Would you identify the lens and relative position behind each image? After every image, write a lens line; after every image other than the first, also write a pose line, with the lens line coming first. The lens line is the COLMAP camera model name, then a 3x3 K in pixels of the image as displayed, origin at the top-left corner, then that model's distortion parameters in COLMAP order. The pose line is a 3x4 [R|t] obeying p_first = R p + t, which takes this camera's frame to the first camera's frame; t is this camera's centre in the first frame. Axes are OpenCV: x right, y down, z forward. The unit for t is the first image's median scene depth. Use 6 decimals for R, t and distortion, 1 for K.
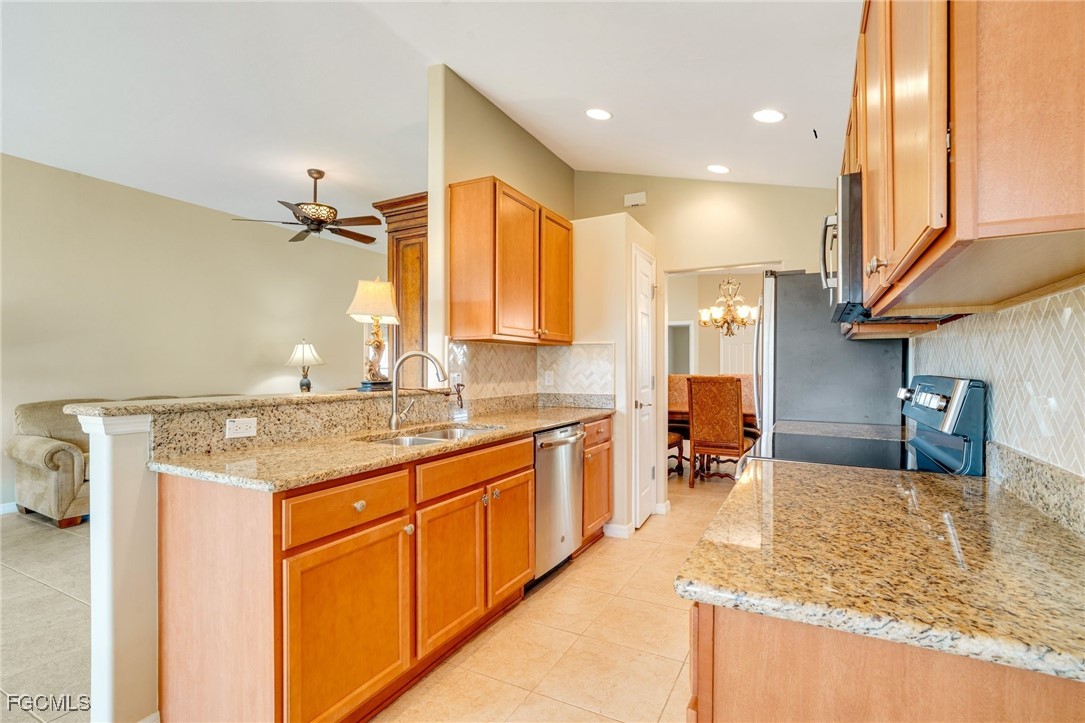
lens RADIAL K [[507.1, 0, 546.0], [0, 507.1, 369.4], [0, 0, 1]] dist [-0.009842, 0.003920]
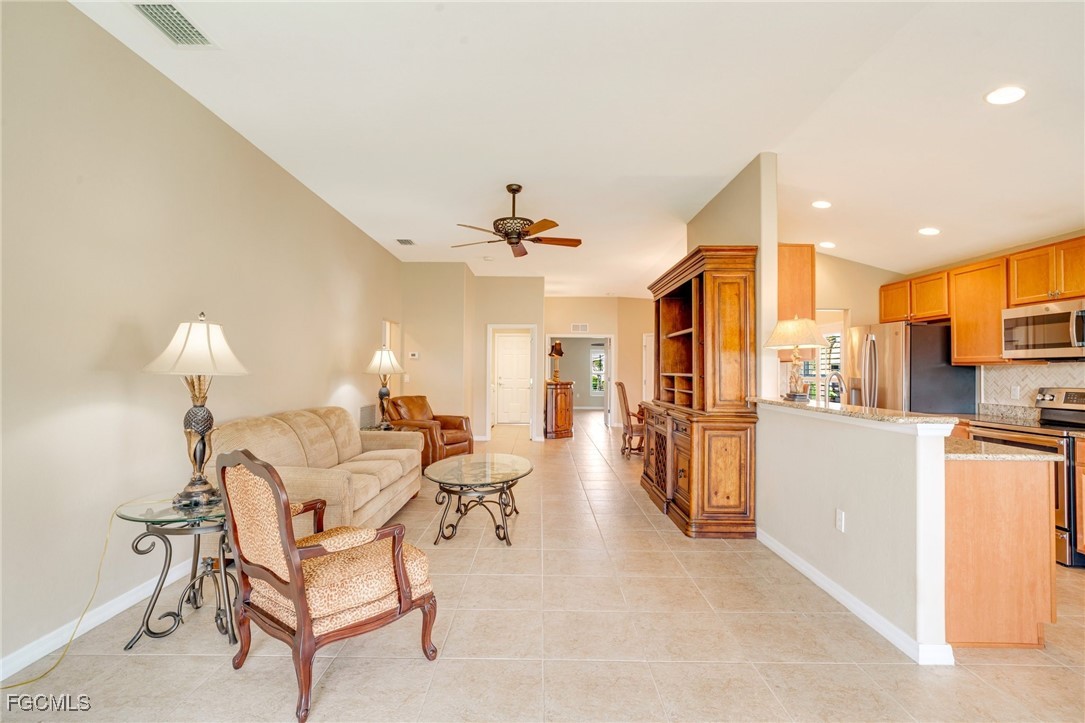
lens RADIAL K [[507.1, 0, 544.8], [0, 507.1, 359.7], [0, 0, 1]] dist [-0.009842, 0.003920]
pose [[0.885775, 0.015762, 0.463848, -1.344788], [-0.005265, 0.999700, -0.023916, -0.027044], [-0.464086, 0.018742, 0.885592, 0.121099]]
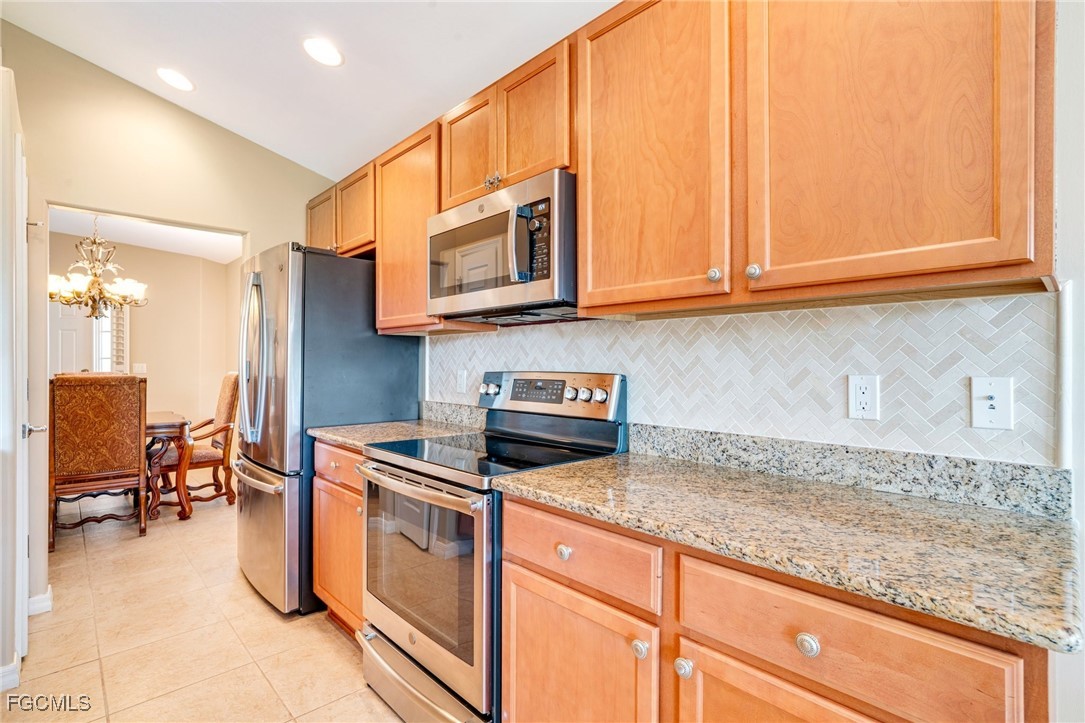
lens RADIAL K [[507.1, 0, 538.6], [0, 507.1, 362.4], [0, 0, 1]] dist [-0.009842, 0.003920]
pose [[0.333971, -0.000167, 0.942583, -0.195537], [0.003127, 0.999995, -0.000931, -0.004418], [-0.942578, 0.003258, 0.333970, 0.384899]]
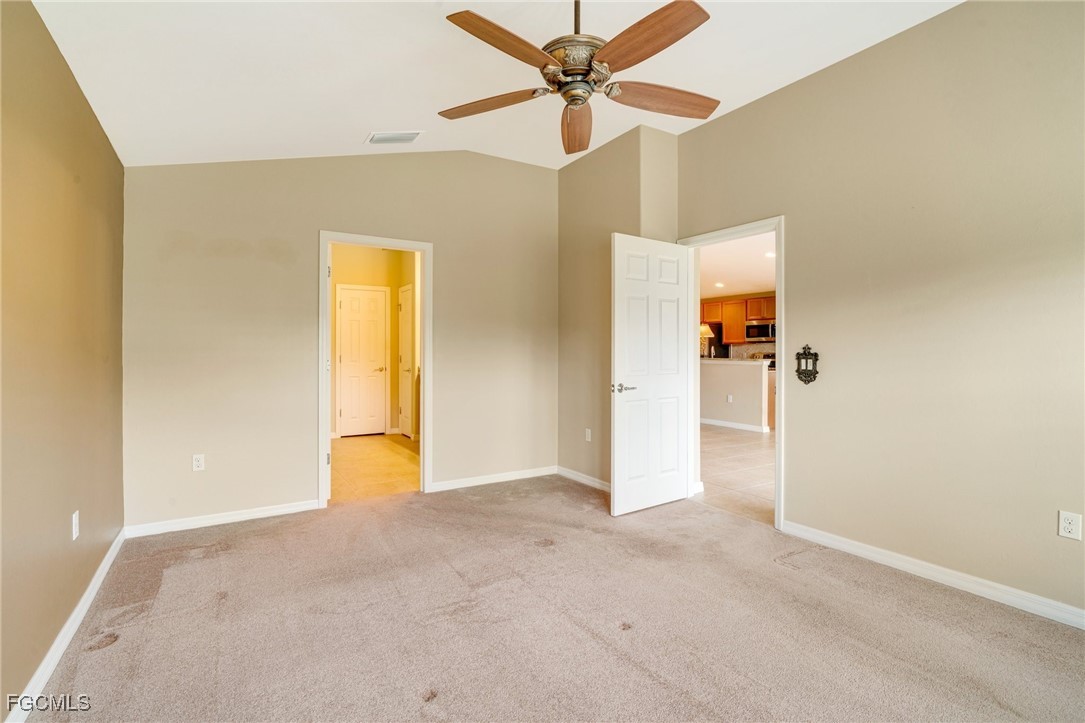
lens RADIAL K [[507.1, 0, 543.6], [0, 507.1, 354.4], [0, 0, 1]] dist [-0.009842, 0.003920]
pose [[0.513039, -0.003165, 0.858359, -3.216003], [-0.001446, 0.999989, 0.004551, 0.004192], [-0.858364, -0.003576, 0.513029, 0.180081]]
